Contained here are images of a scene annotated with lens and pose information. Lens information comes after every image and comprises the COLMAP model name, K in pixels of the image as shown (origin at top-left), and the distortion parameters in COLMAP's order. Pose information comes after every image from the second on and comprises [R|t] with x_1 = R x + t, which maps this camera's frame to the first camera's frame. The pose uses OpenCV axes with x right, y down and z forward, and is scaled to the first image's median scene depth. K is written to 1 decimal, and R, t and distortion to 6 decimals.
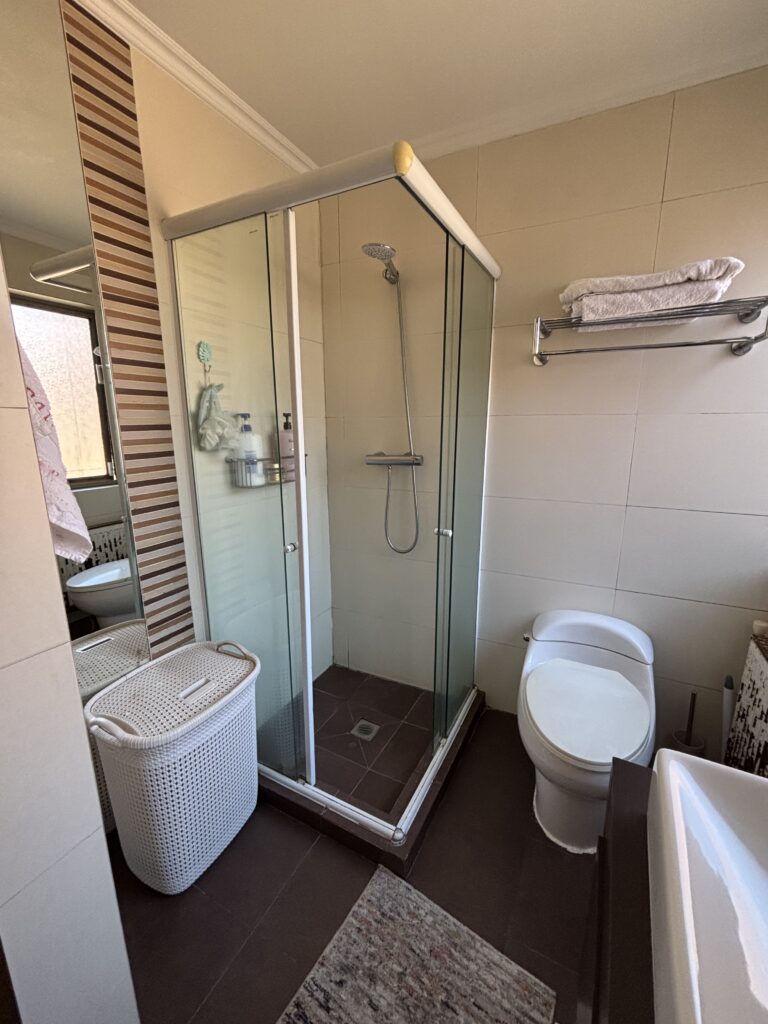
lens RADIAL K [[414.1, 0, 387.6], [0, 414.1, 511.0], [0, 0, 1]] dist [0.001032, 0.000415]
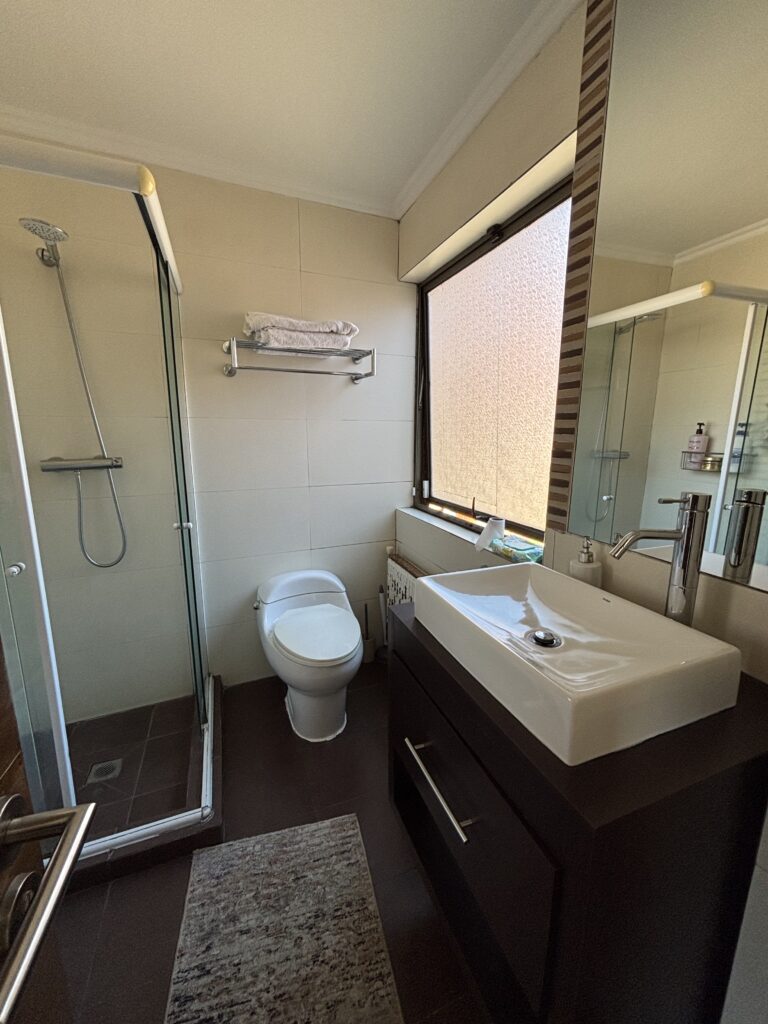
lens RADIAL K [[414.1, 0, 382.4], [0, 414.1, 509.9], [0, 0, 1]] dist [0.001032, 0.000415]
pose [[0.654150, -0.139843, 0.743325, -0.348290], [0.157675, 0.986381, 0.046811, 0.047654], [-0.739748, 0.086582, 0.667291, -0.097272]]
